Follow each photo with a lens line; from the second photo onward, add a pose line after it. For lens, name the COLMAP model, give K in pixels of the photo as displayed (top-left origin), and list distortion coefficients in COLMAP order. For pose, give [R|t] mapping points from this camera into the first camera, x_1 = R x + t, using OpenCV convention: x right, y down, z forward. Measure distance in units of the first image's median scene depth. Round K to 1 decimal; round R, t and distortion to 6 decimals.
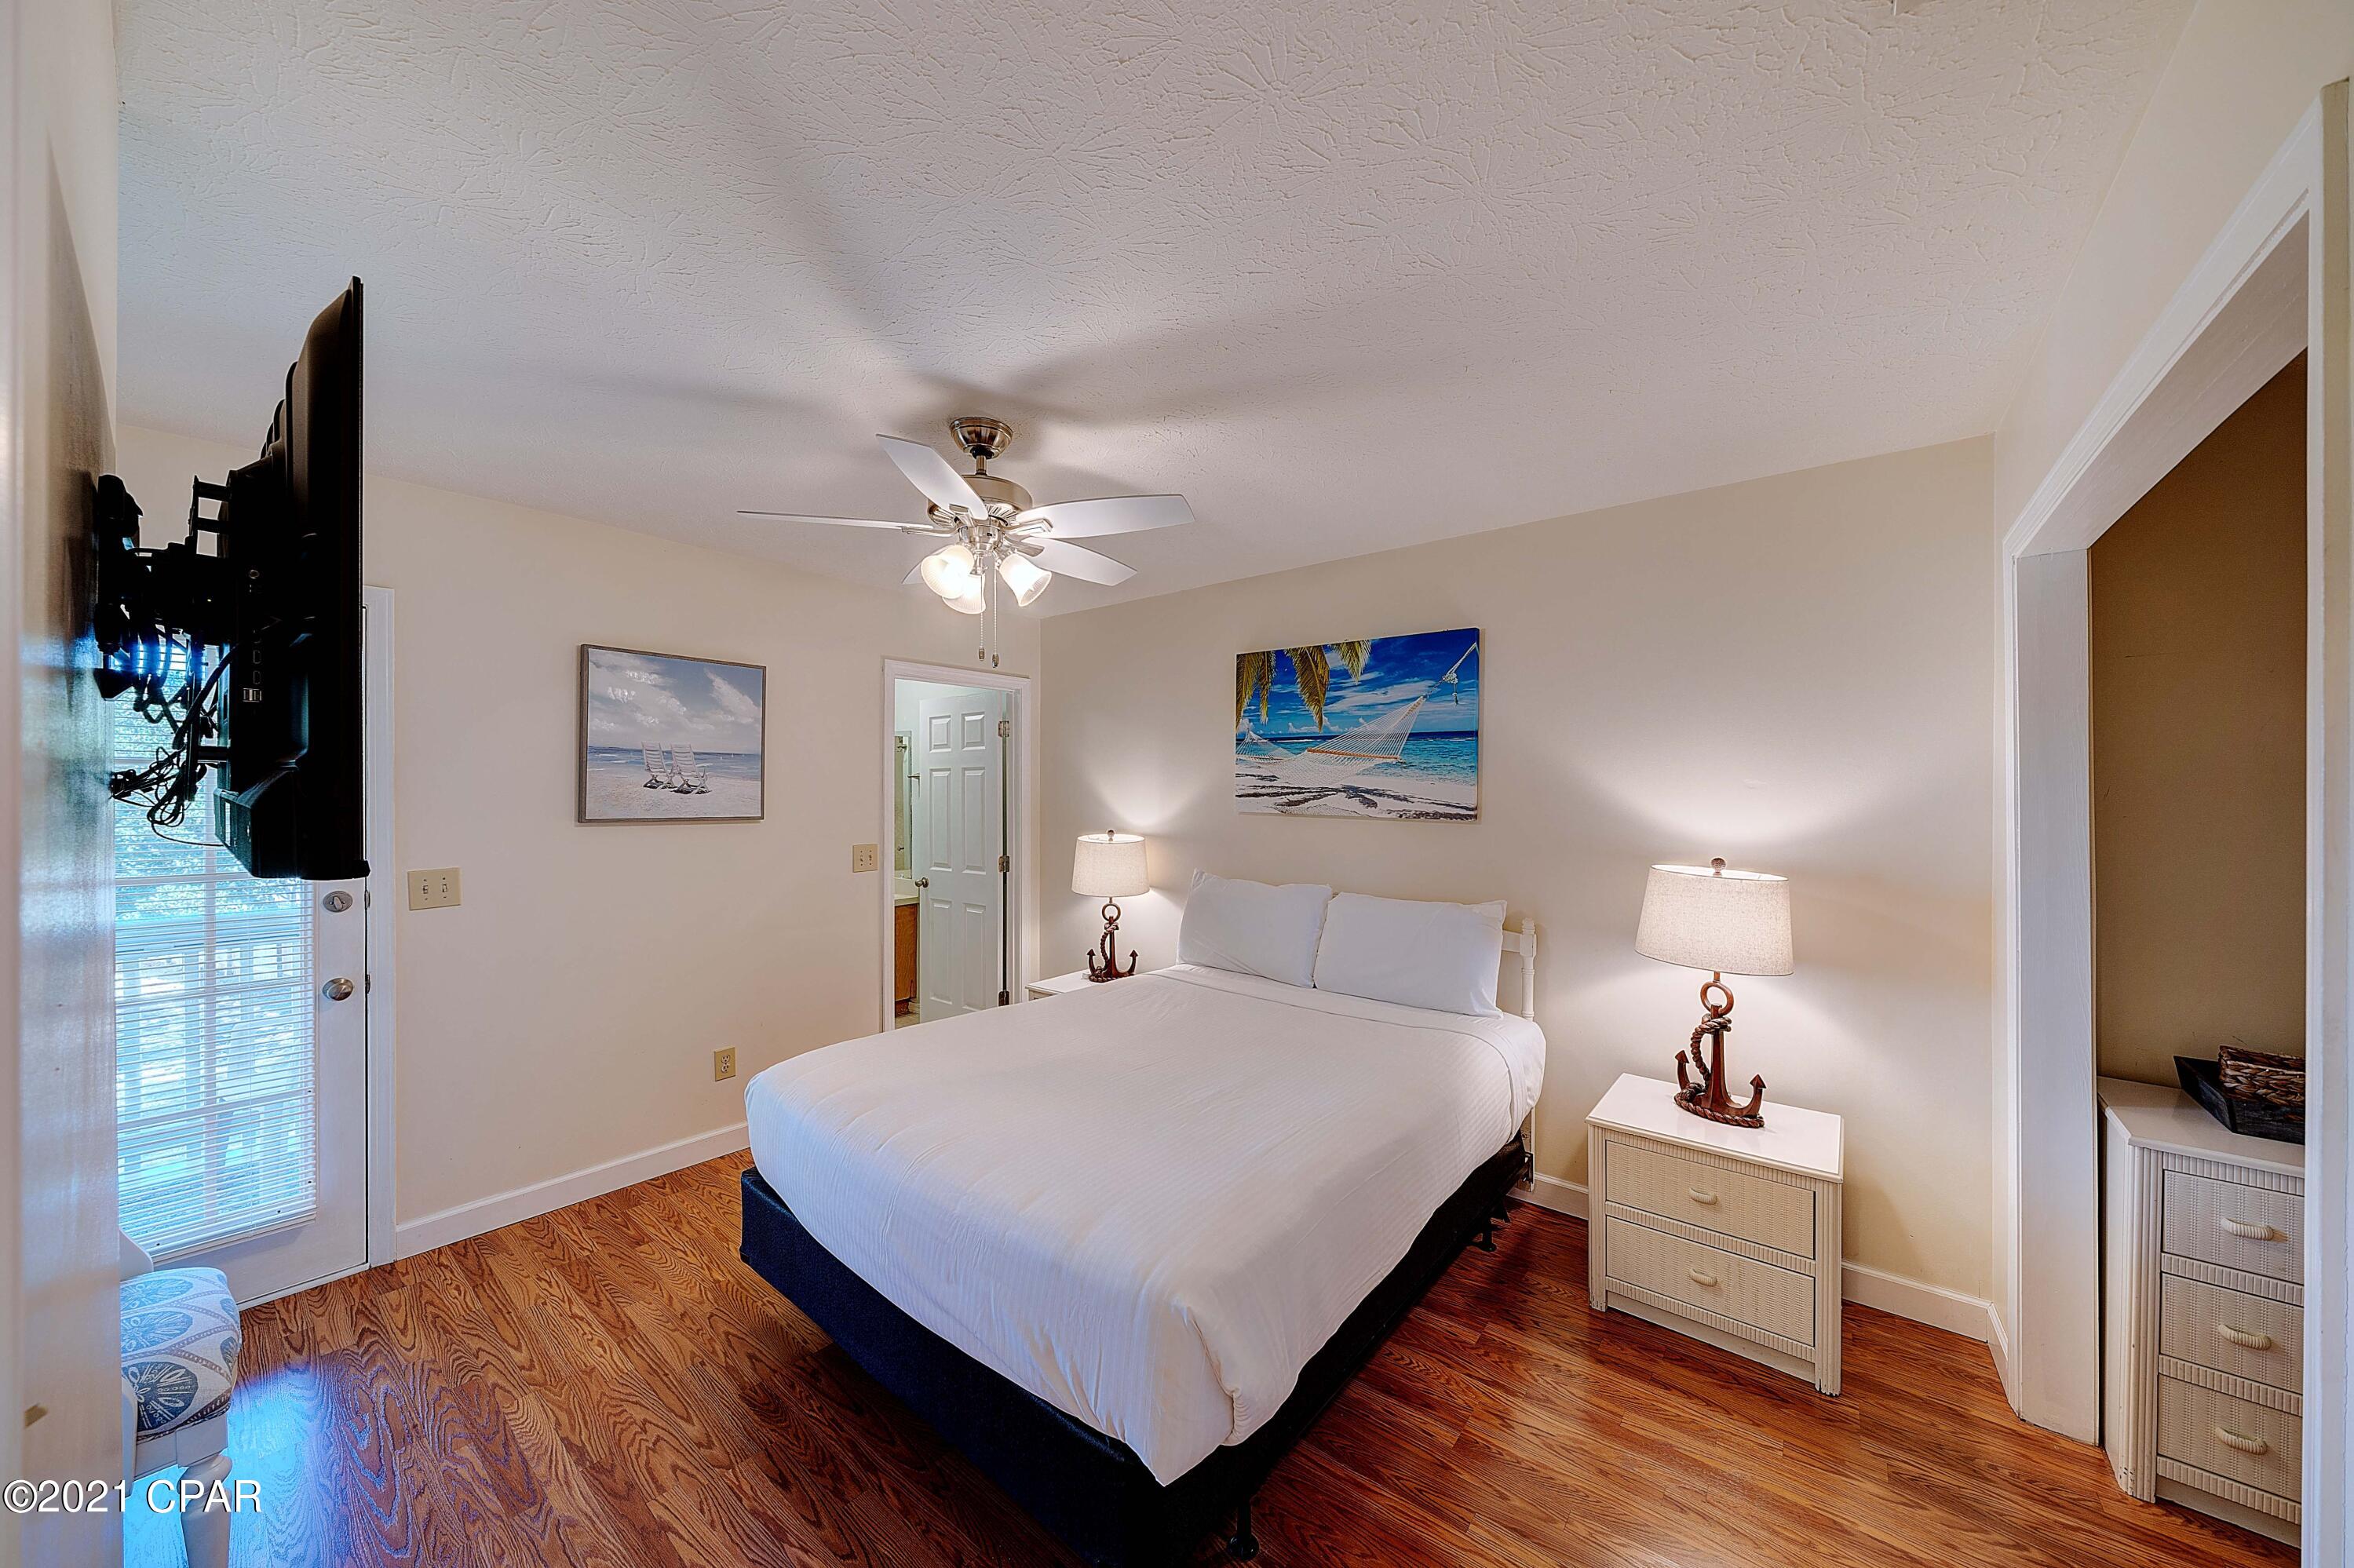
lens RADIAL K [[799.3, 0, 1168.9], [0, 799.3, 791.4], [0, 0, 1]] dist [-0.005799, -0.000258]
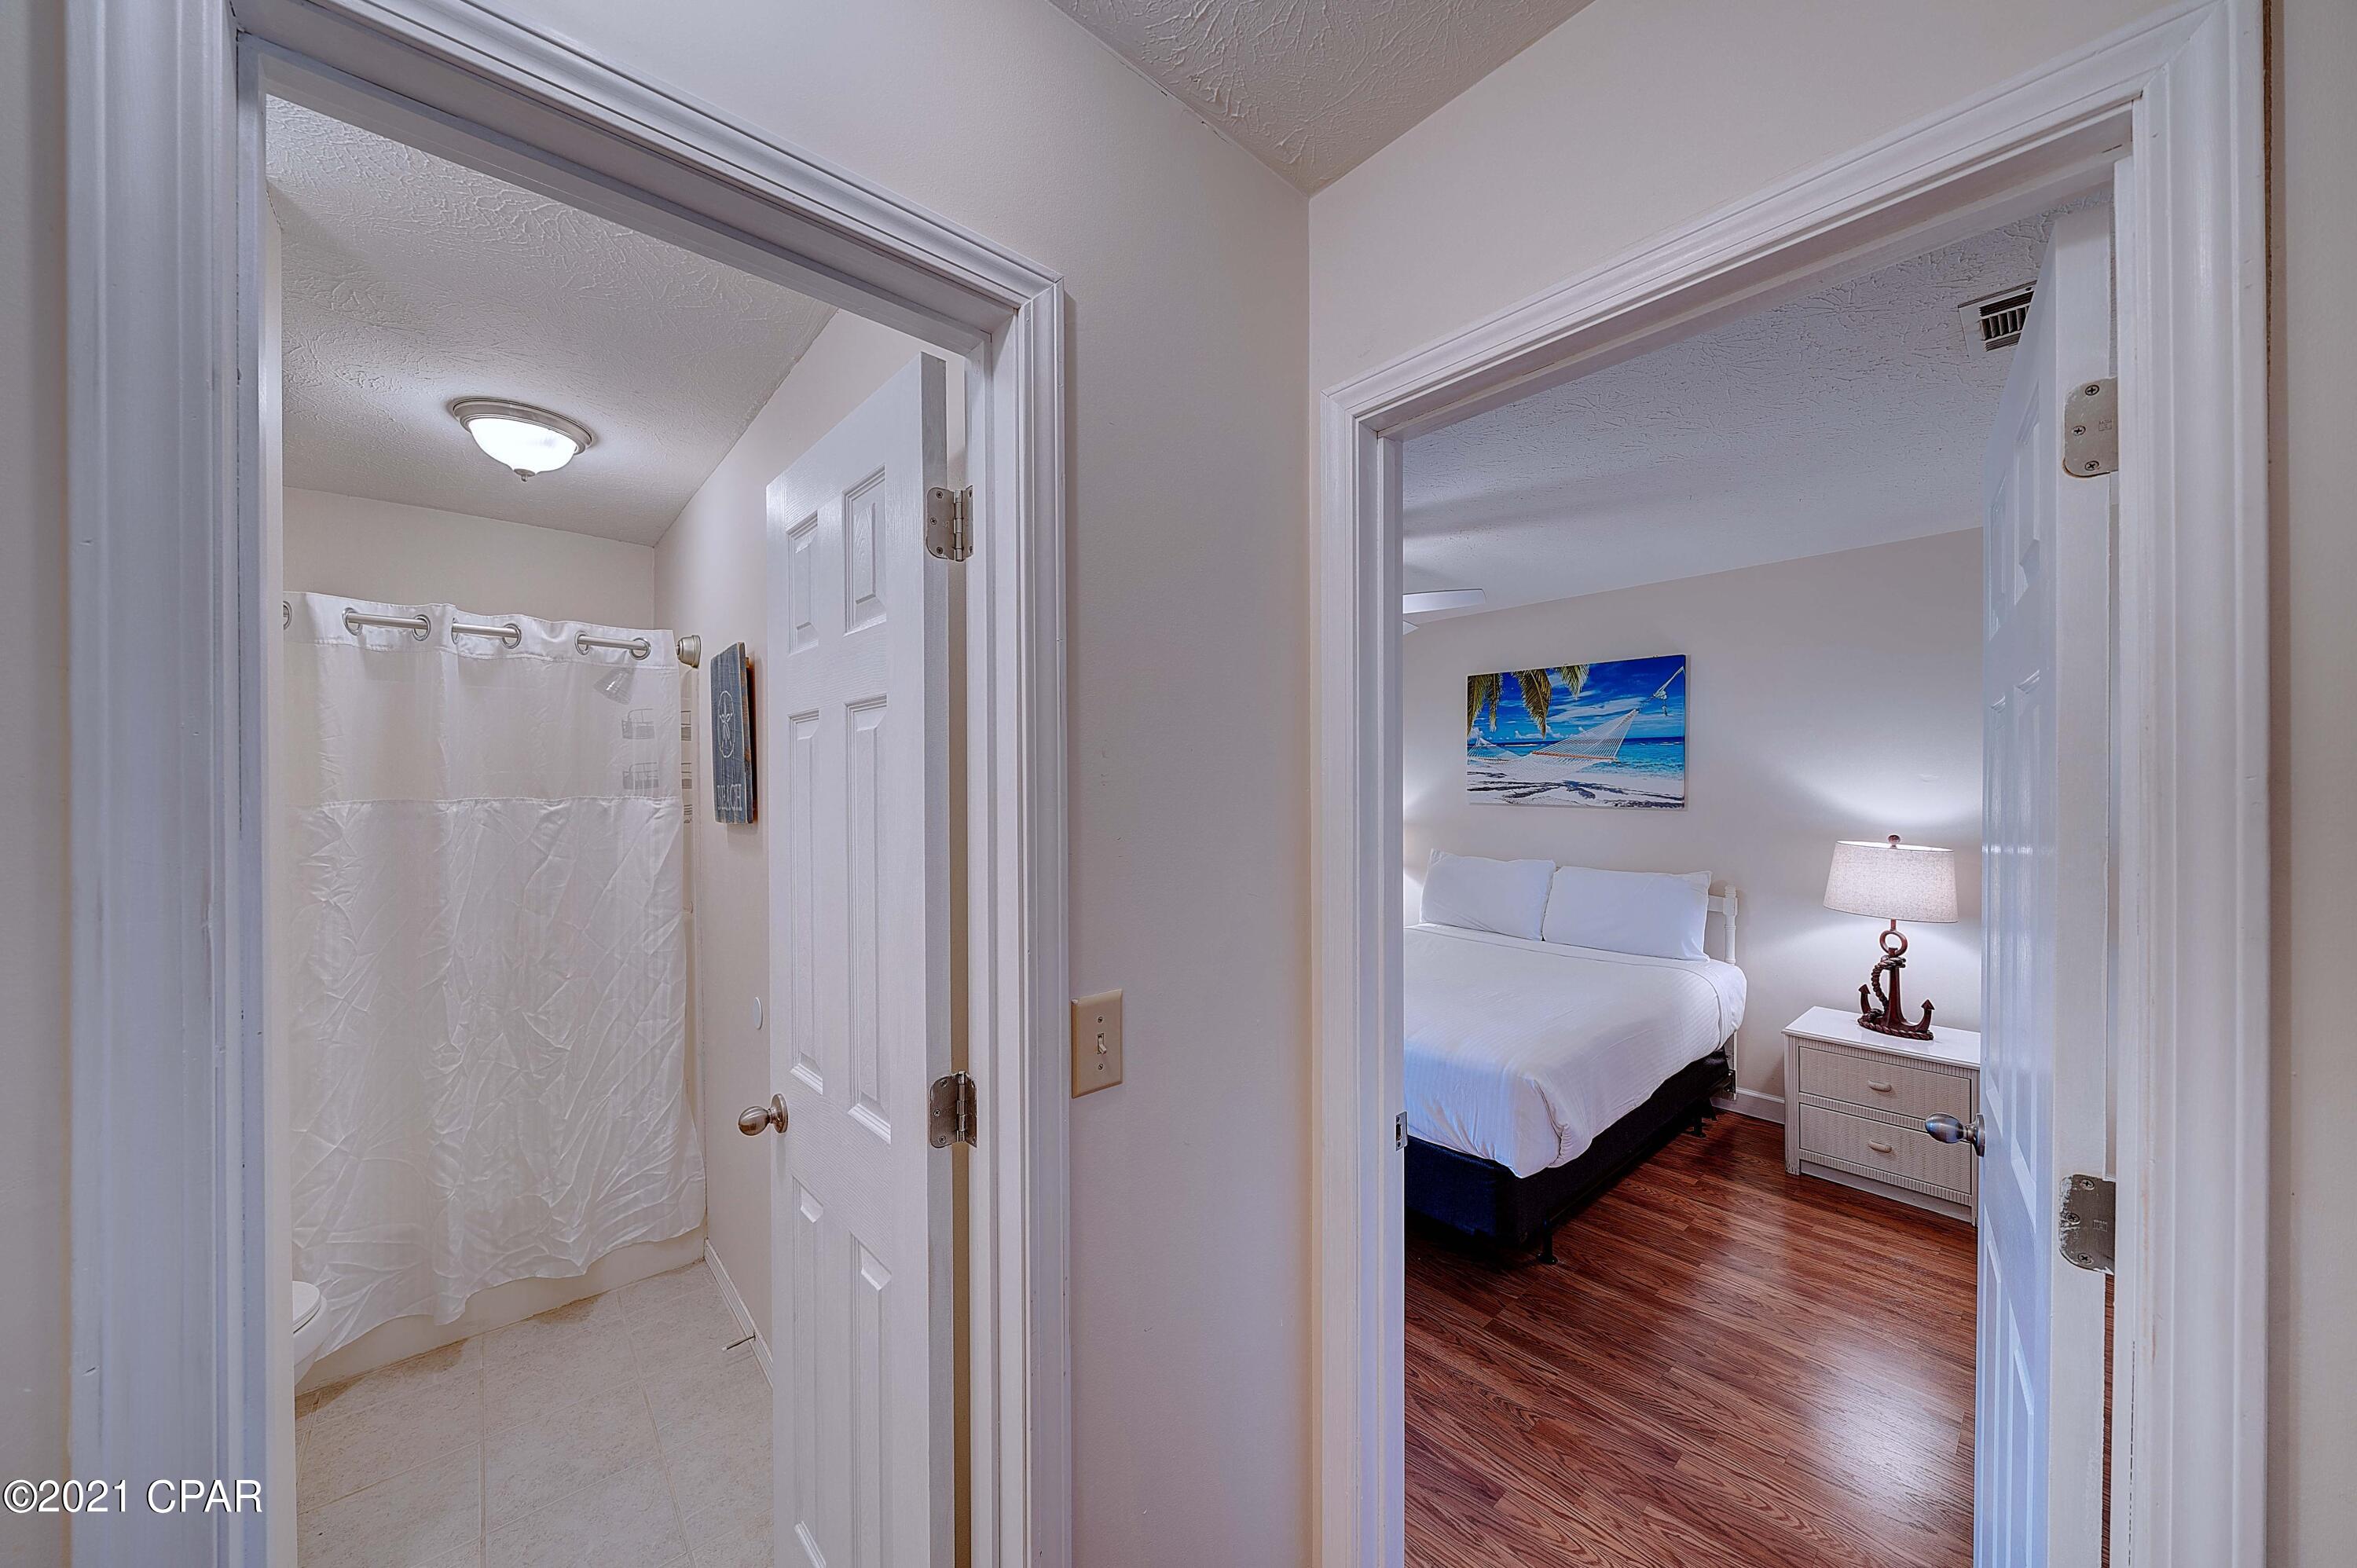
lens RADIAL K [[800.3, 0, 1170.4], [0, 800.3, 791.4], [0, 0, 1]] dist [-0.005799, -0.000258]
pose [[0.986009, -0.005671, -0.166597, -0.190303], [0.006560, 0.999967, 0.004782, -0.001117], [0.166565, -0.005808, 0.986013, -0.351047]]
